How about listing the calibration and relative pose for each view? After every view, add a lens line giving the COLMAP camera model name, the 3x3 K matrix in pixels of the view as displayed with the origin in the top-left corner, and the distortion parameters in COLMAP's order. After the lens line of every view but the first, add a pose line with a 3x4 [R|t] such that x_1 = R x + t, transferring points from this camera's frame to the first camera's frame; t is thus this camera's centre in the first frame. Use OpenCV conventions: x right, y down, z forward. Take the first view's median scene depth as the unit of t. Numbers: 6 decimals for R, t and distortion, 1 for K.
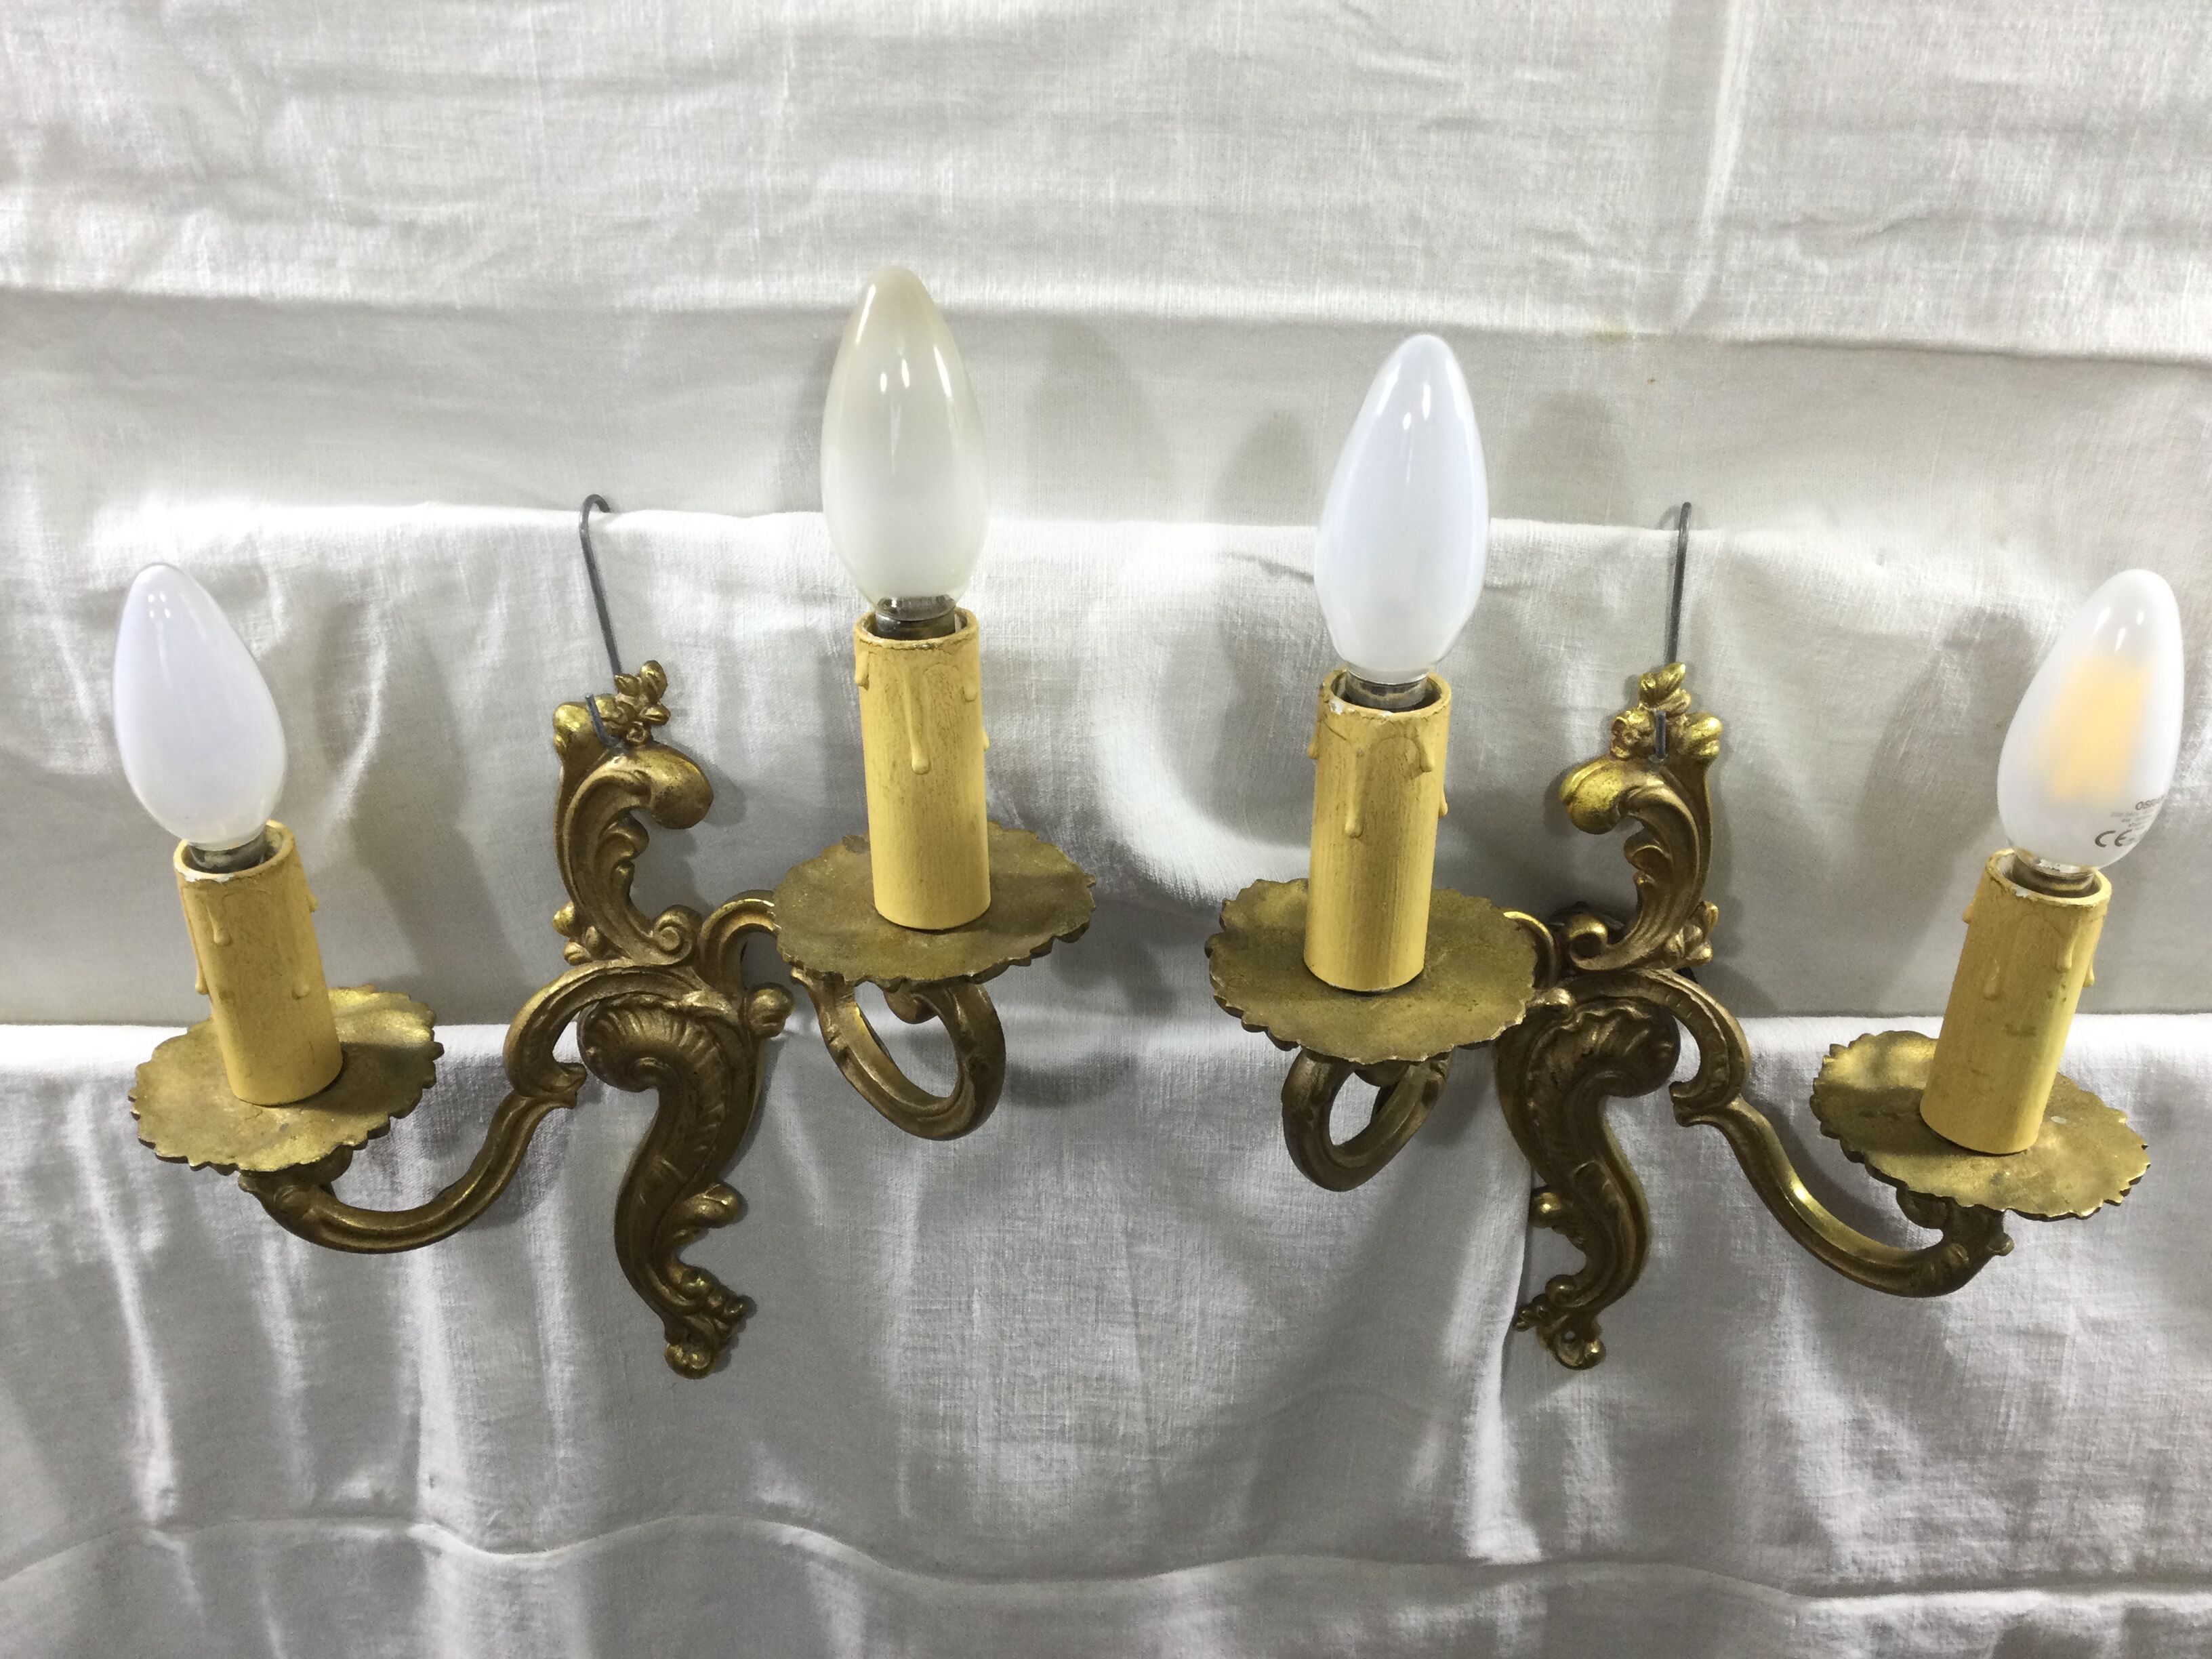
lens RADIAL K [[2052.2, 0, 1103.3], [0, 2052.2, 807.5], [0, 0, 1]] dist [0.020352, 0.000000]
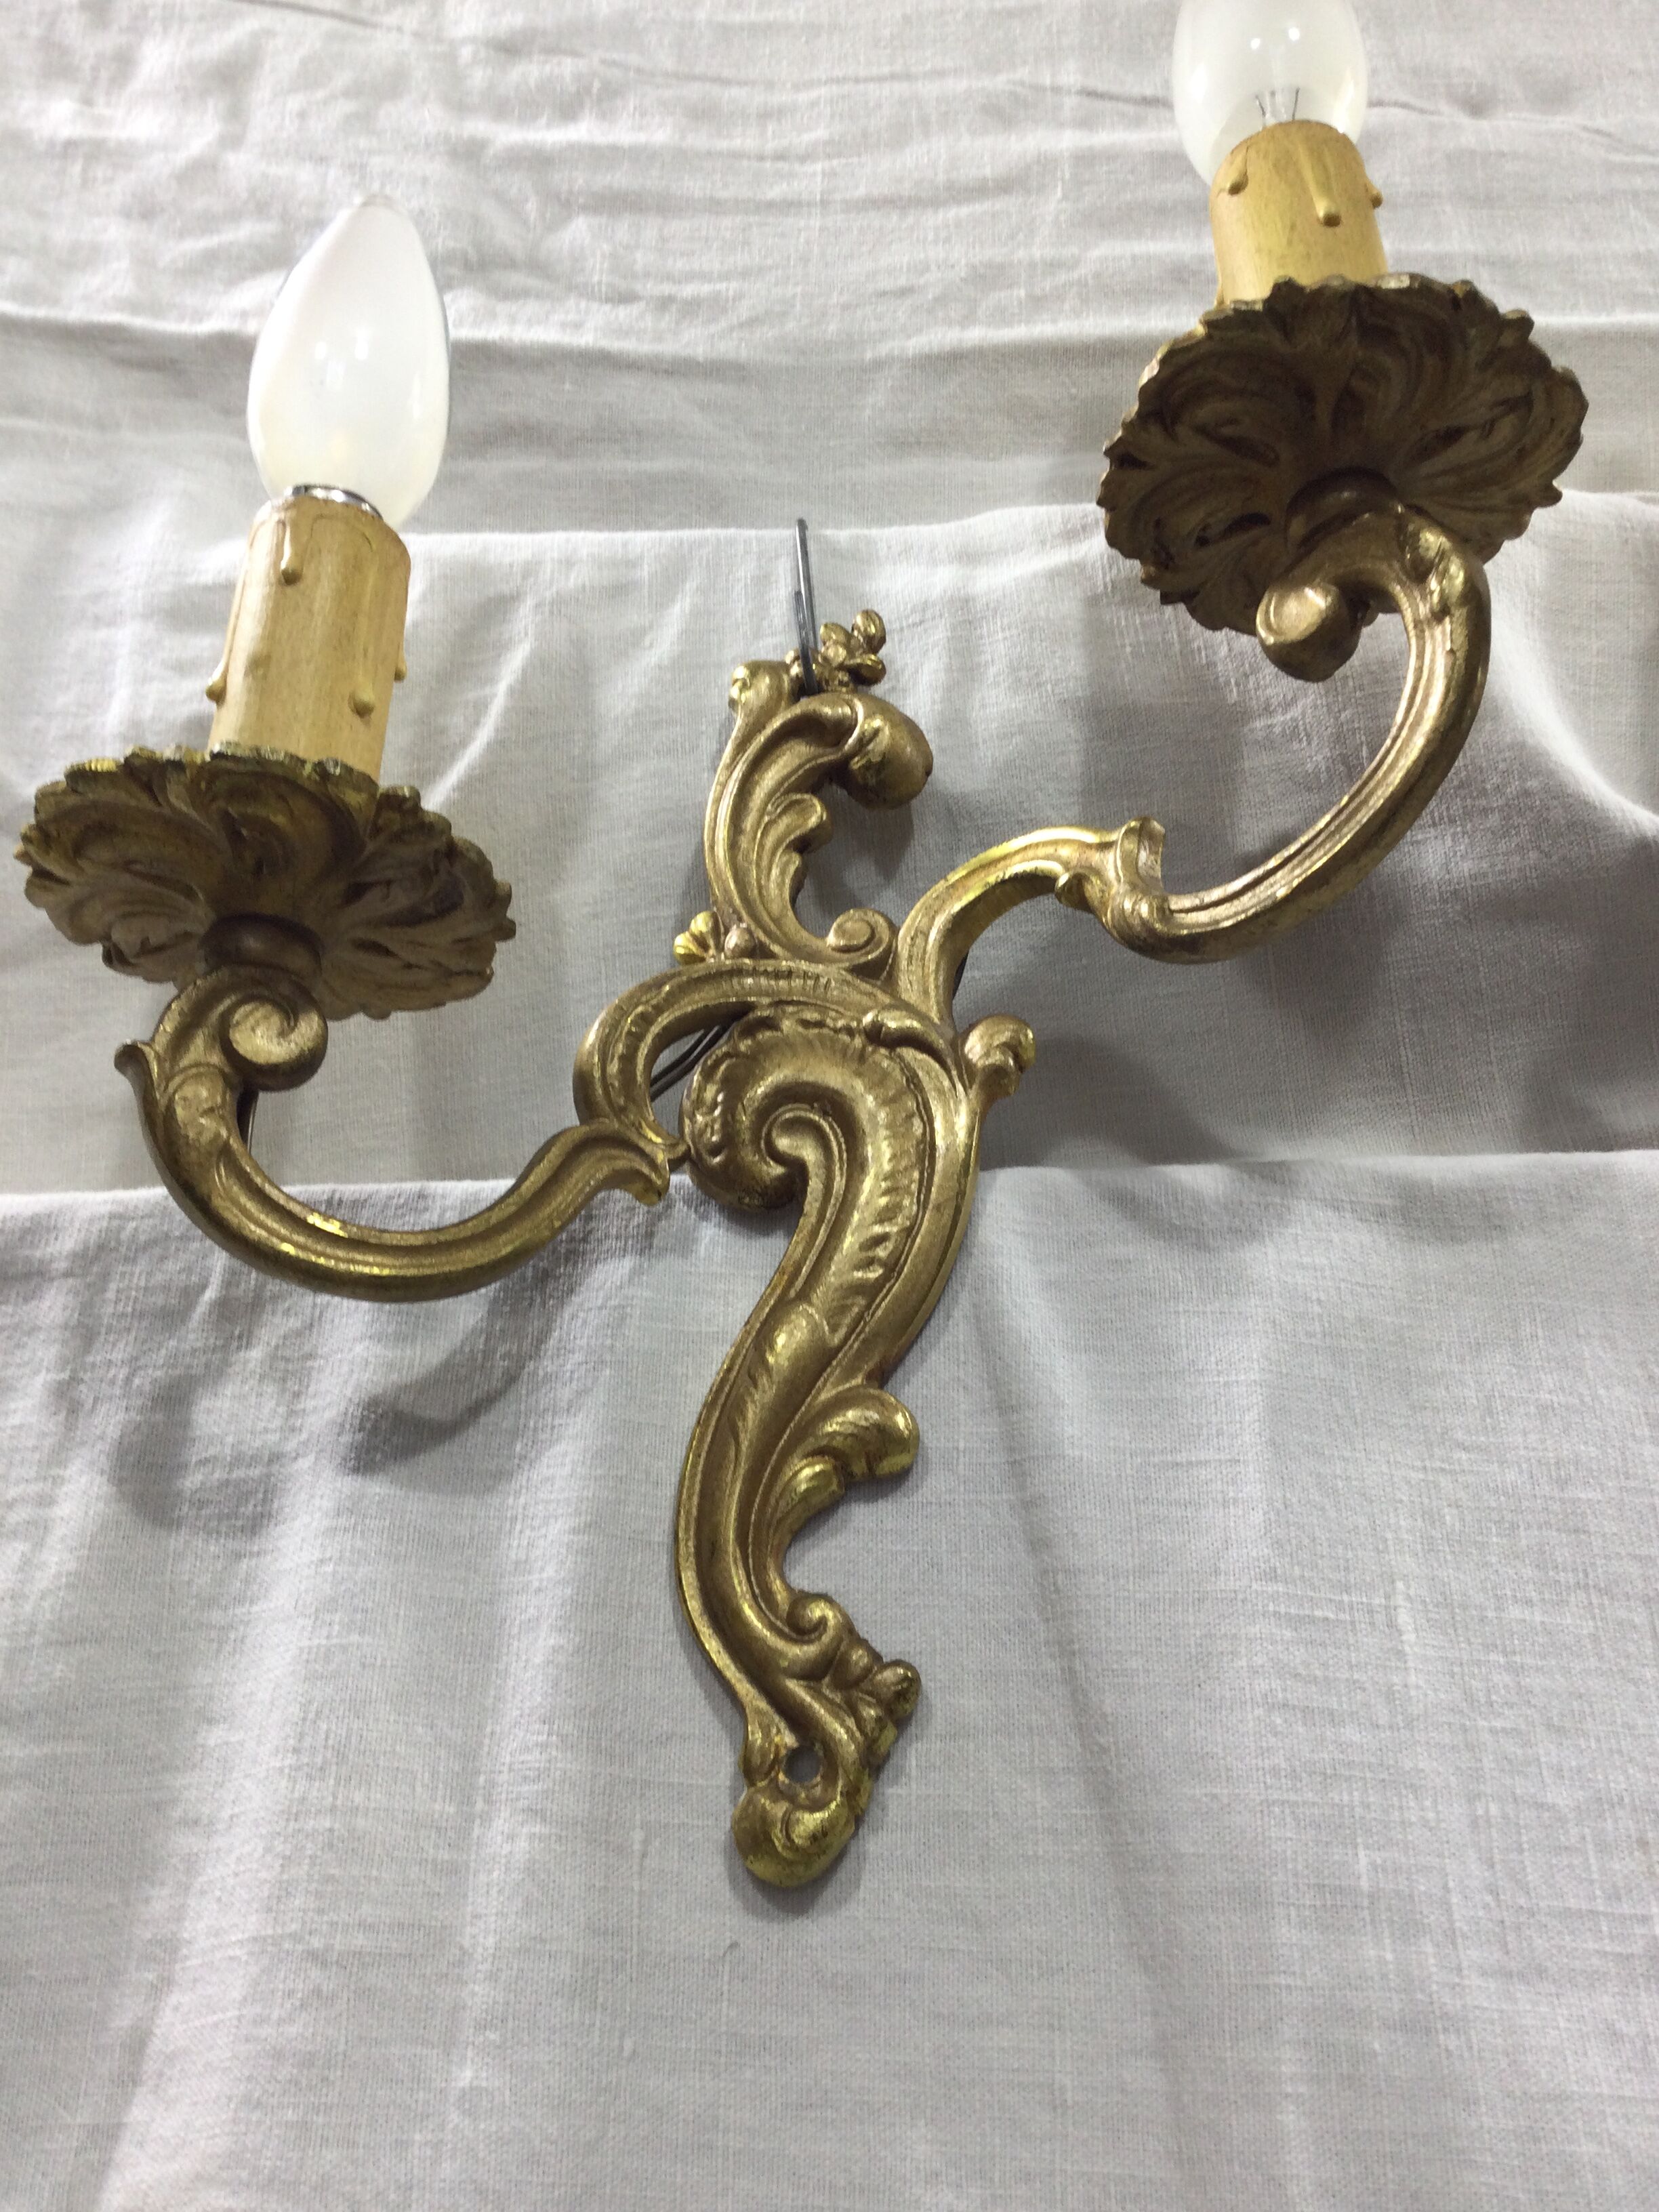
lens RADIAL K [[2052.2, 0, 825.2], [0, 2052.2, 1084.0], [0, 0, 1]] dist [0.020352, 0.000000]
pose [[0.999669, 0.002499, -0.025601, -0.187501], [-0.022958, 0.535527, -0.844206, 0.590172], [0.011600, 0.844514, 0.535408, 0.631031]]
